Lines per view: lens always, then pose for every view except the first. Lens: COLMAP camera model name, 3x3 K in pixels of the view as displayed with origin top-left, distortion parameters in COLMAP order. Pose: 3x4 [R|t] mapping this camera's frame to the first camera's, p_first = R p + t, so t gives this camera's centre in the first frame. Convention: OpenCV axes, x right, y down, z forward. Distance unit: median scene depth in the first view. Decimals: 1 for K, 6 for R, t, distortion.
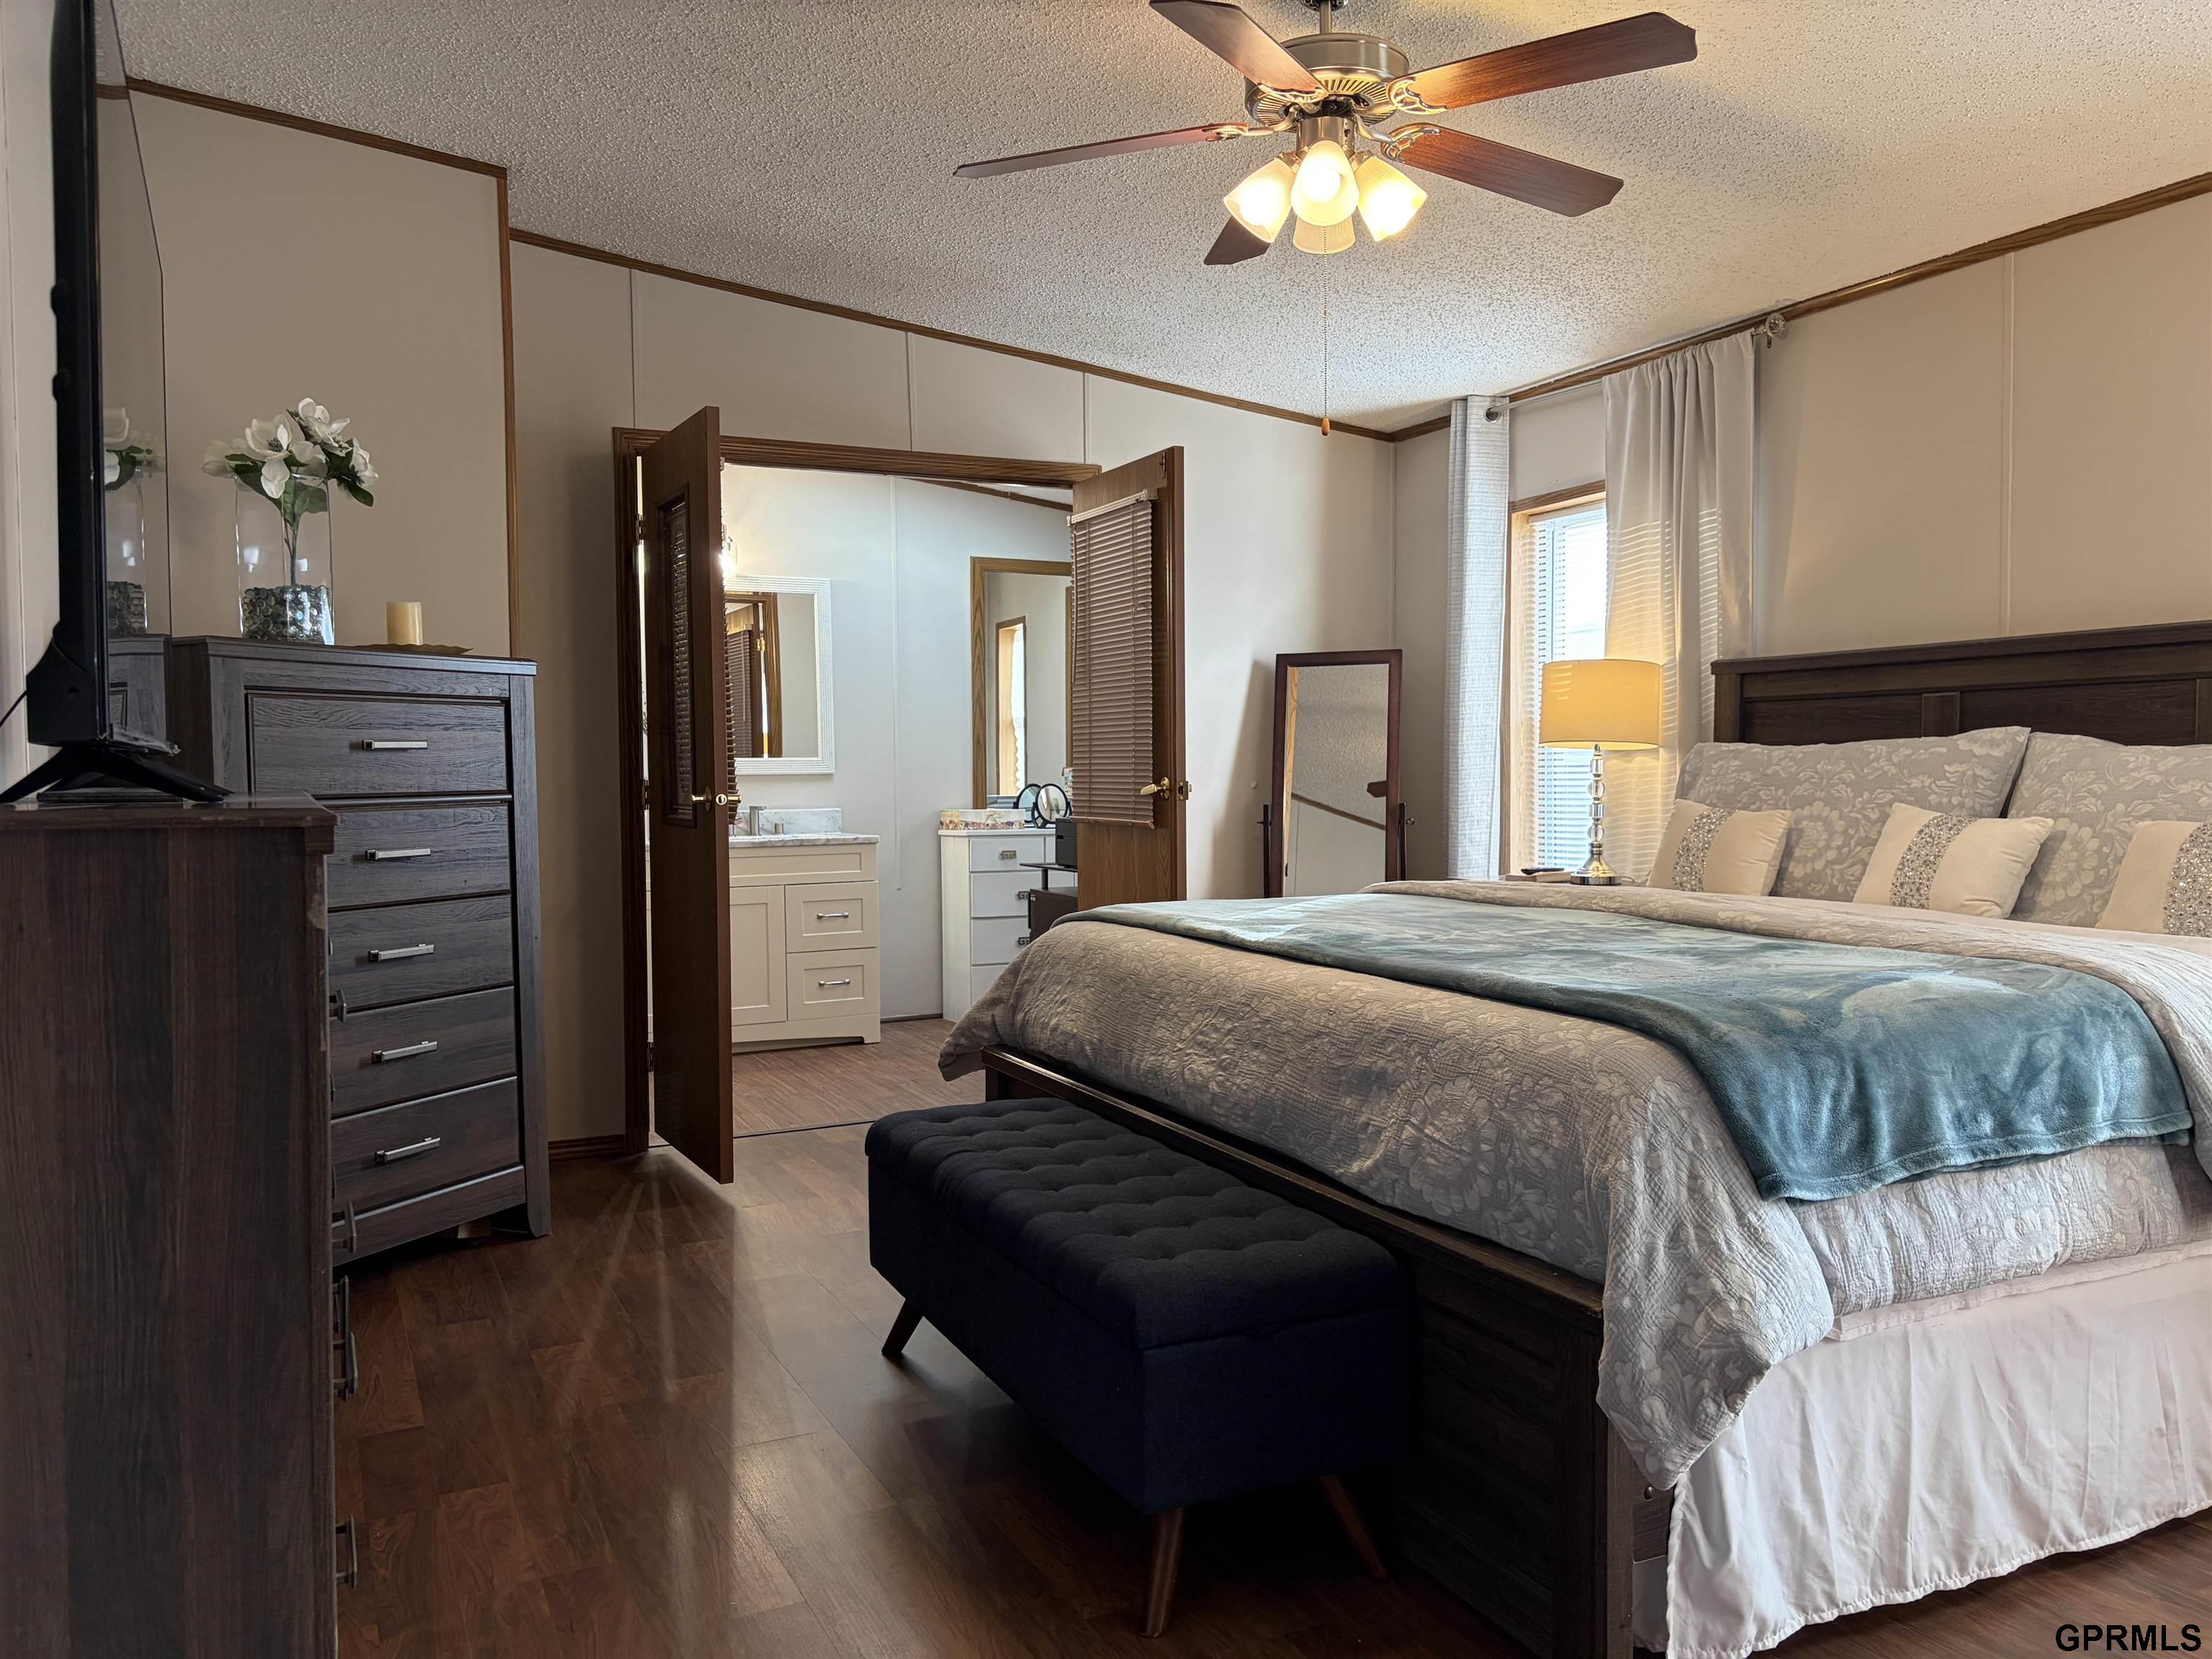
lens RADIAL K [[1646.1, 0, 1106.0], [0, 1646.1, 829.5], [0, 0, 1]] dist [0.059021, -0.059344]
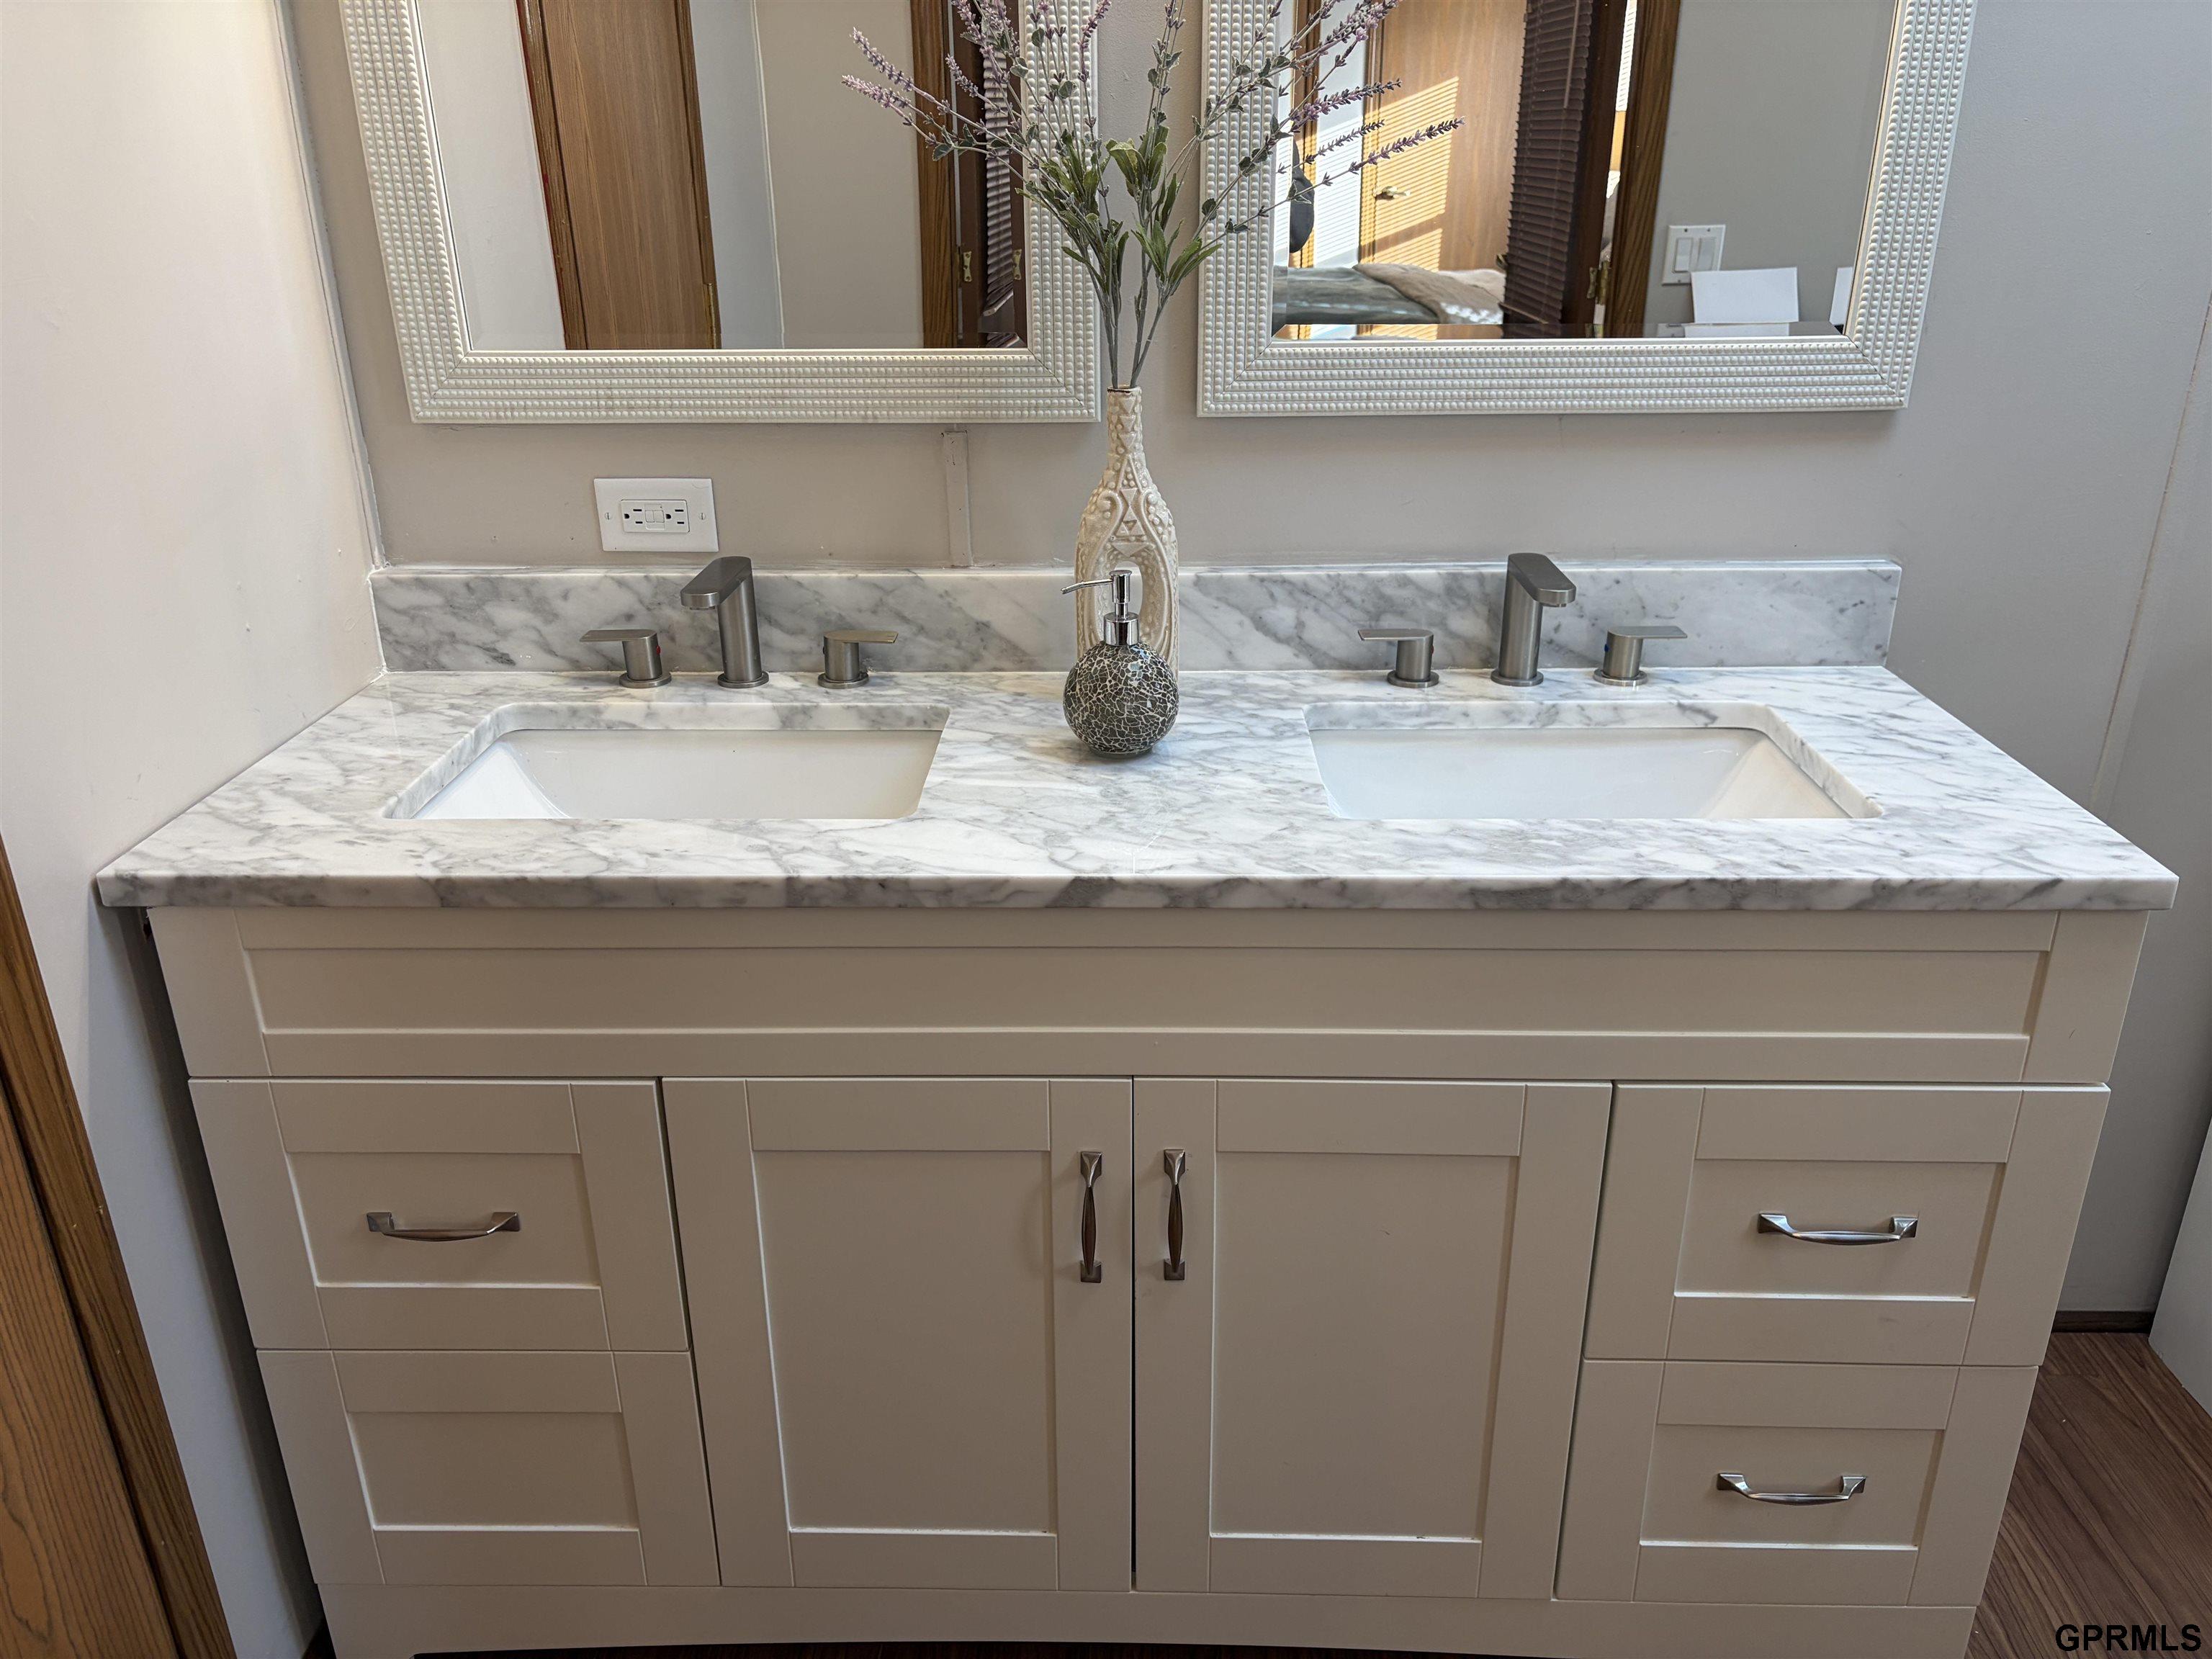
lens RADIAL K [[1664.9, 0, 1133.7], [0, 1664.9, 811.1], [0, 0, 1]] dist [0.055604, -0.068209]
pose [[0.893409, 0.174348, -0.414034, -0.153228], [-0.020954, 0.936790, 0.349264, -0.060574], [0.448756, -0.303360, 0.840589, 0.741482]]
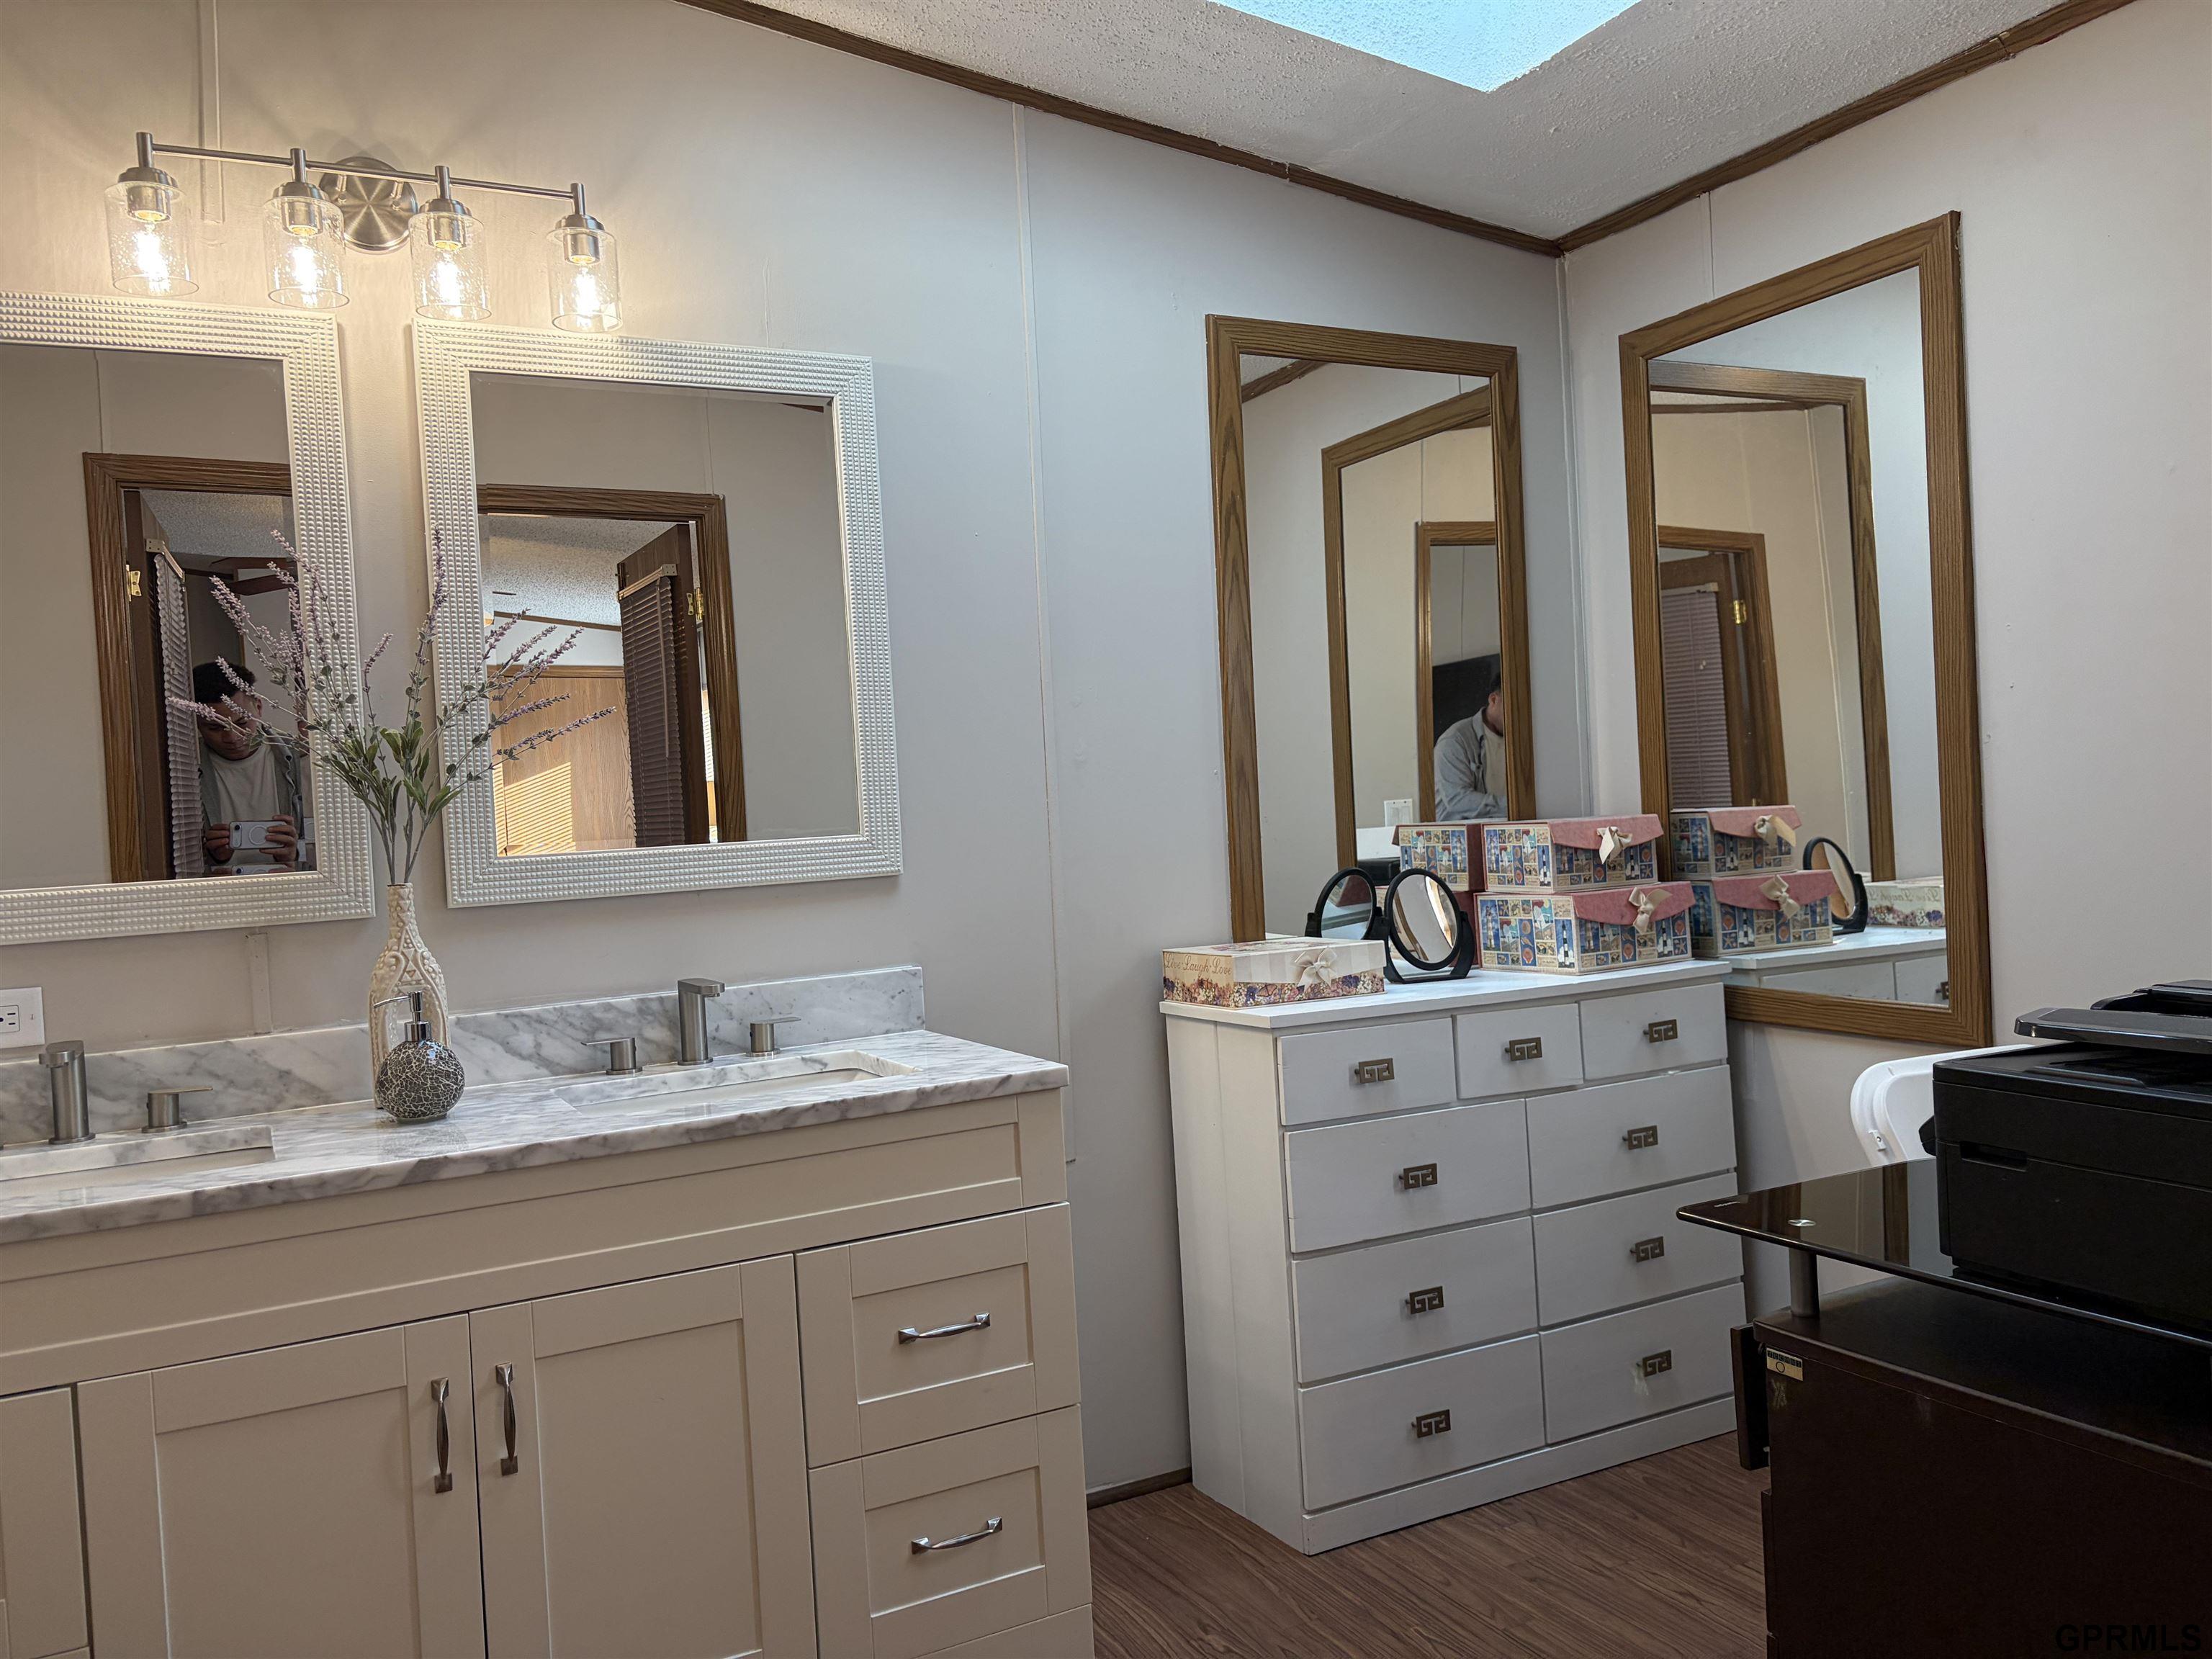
lens RADIAL K [[1703.0, 0, 1168.5], [0, 1703.0, 835.5], [0, 0, 1]] dist [-0.055637, 0.095856]
pose [[0.997326, -0.045499, 0.057197, -0.125988], [0.046910, 0.998621, -0.023564, -0.031619], [-0.056046, 0.026184, 0.998085, 0.612369]]
